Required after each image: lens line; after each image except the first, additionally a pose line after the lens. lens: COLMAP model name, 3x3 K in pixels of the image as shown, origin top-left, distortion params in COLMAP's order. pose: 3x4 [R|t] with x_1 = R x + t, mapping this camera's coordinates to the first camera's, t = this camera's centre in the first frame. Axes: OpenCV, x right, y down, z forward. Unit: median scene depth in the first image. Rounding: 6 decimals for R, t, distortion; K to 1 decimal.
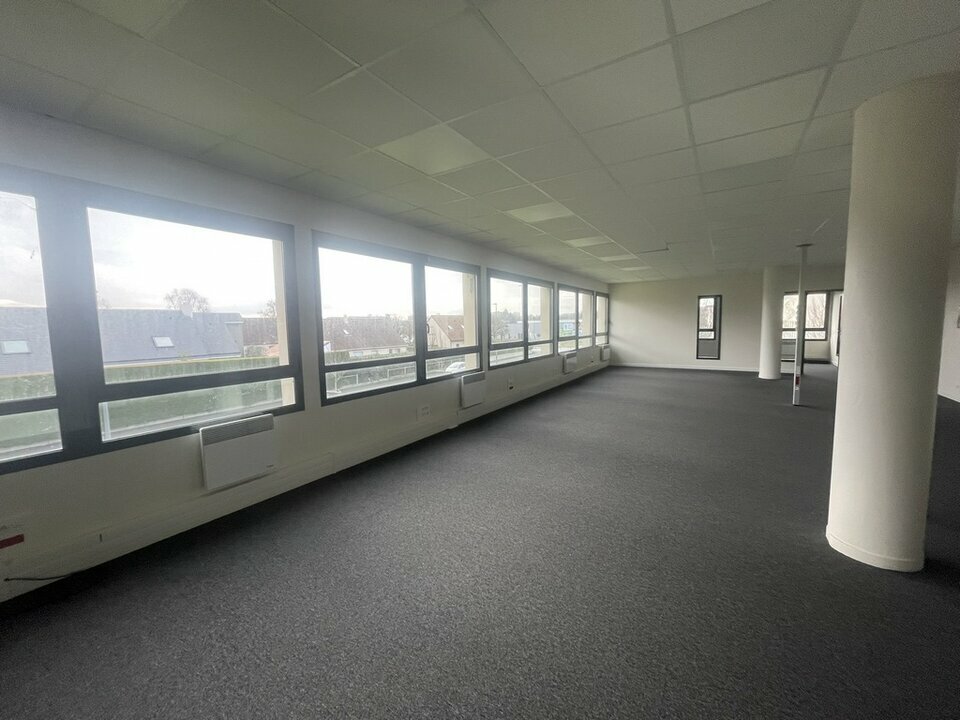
lens RADIAL K [[385.0, 0, 477.8], [0, 385.0, 357.7], [0, 0, 1]] dist [-0.006624, 0.001783]
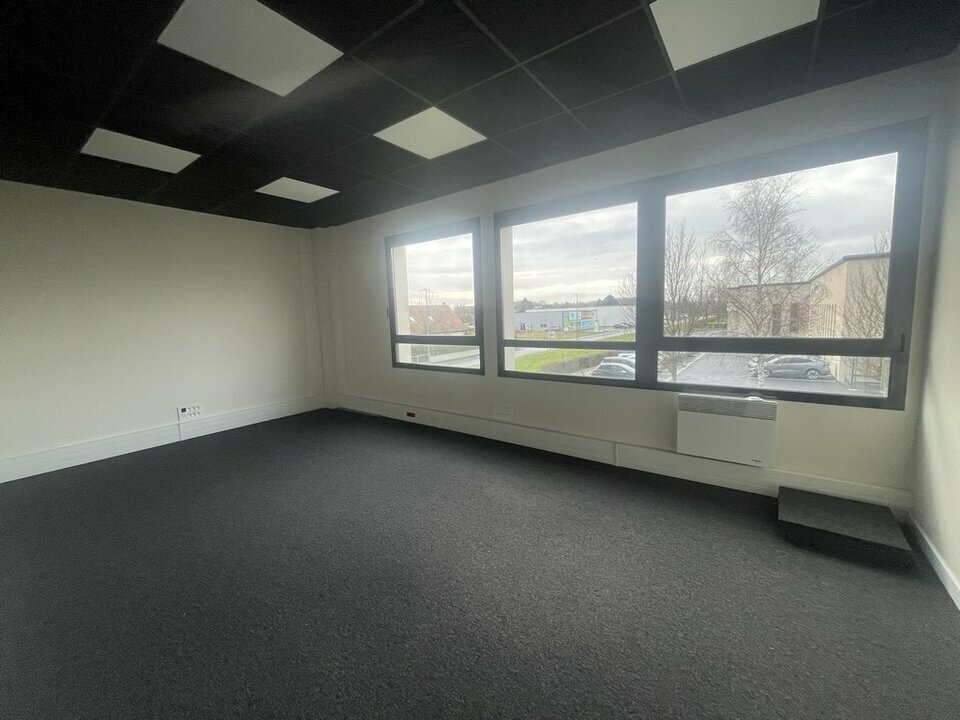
lens RADIAL K [[385.0, 0, 479.3], [0, 385.0, 358.0], [0, 0, 1]] dist [-0.006624, 0.001783]
pose [[-0.072506, 0.126175, -0.989355, 0.690359], [-0.050456, 0.990231, 0.129984, -0.067999], [0.996091, 0.059343, -0.065432, 1.005585]]
